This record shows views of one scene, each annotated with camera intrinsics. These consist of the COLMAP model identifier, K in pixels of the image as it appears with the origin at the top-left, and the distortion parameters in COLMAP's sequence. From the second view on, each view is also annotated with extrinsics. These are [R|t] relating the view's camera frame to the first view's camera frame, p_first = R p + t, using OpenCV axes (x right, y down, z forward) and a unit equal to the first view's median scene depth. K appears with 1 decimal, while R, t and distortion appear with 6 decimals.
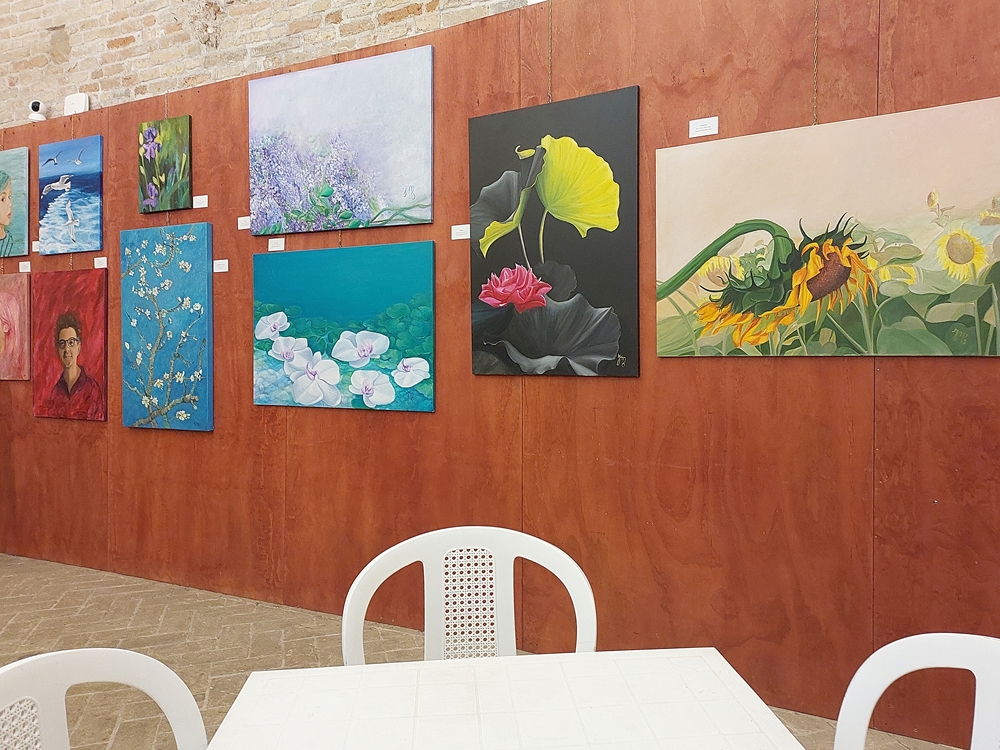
lens RADIAL K [[773.7, 0, 508.6], [0, 773.7, 374.2], [0, 0, 1]] dist [0.066173, -0.051289]
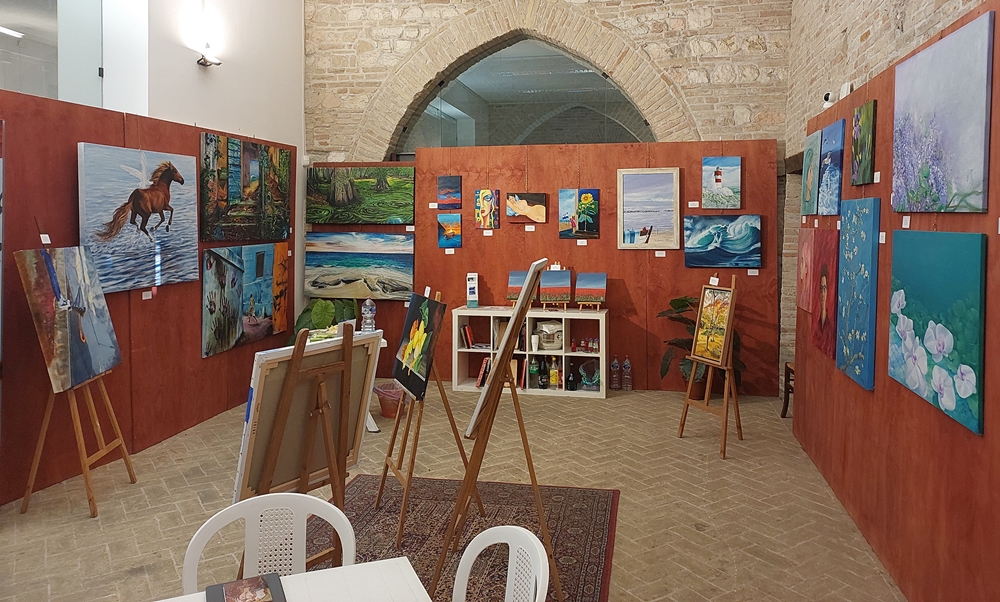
lens RADIAL K [[733.3, 0, 525.0], [0, 733.3, 212.2], [0, 0, 1]] dist [0.057791, -0.048399]
pose [[0.302982, 0.003434, -0.952990, 0.565723], [-0.056345, 0.998309, -0.014316, -0.165271], [0.951329, 0.058034, 0.302663, 0.285132]]
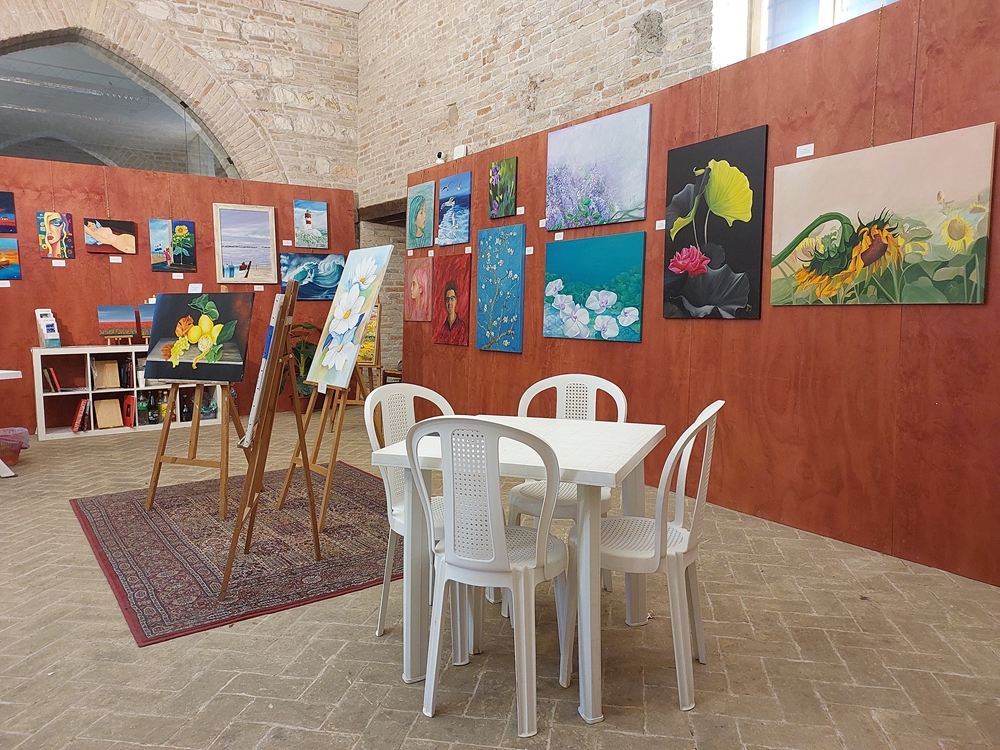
lens RADIAL K [[712.6, 0, 508.7], [0, 712.6, 373.7], [0, 0, 1]] dist [0.055239, -0.038612]
pose [[0.894218, 0.054504, -0.444302, 0.328237], [-0.034013, 0.997963, 0.053969, 0.046691], [0.446338, -0.033149, 0.894250, -0.431565]]
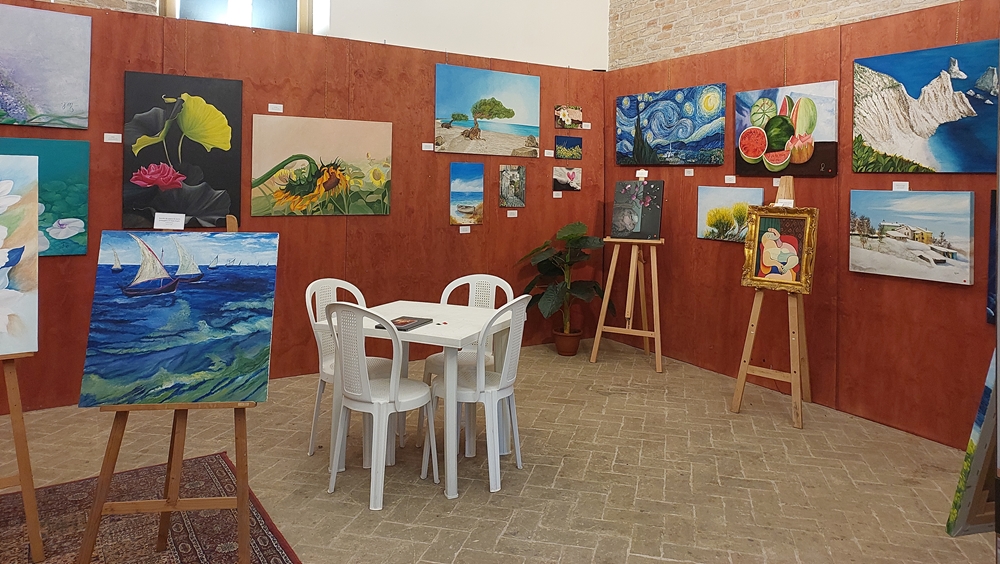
lens RADIAL K [[723.4, 0, 510.2], [0, 723.4, 183.2], [0, 0, 1]] dist [0.076460, -0.057377]
pose [[0.485365, 0.024842, 0.873958, -1.016524], [0.019720, 0.999031, -0.039349, -0.017950], [-0.874089, 0.036333, 0.484405, -0.445132]]
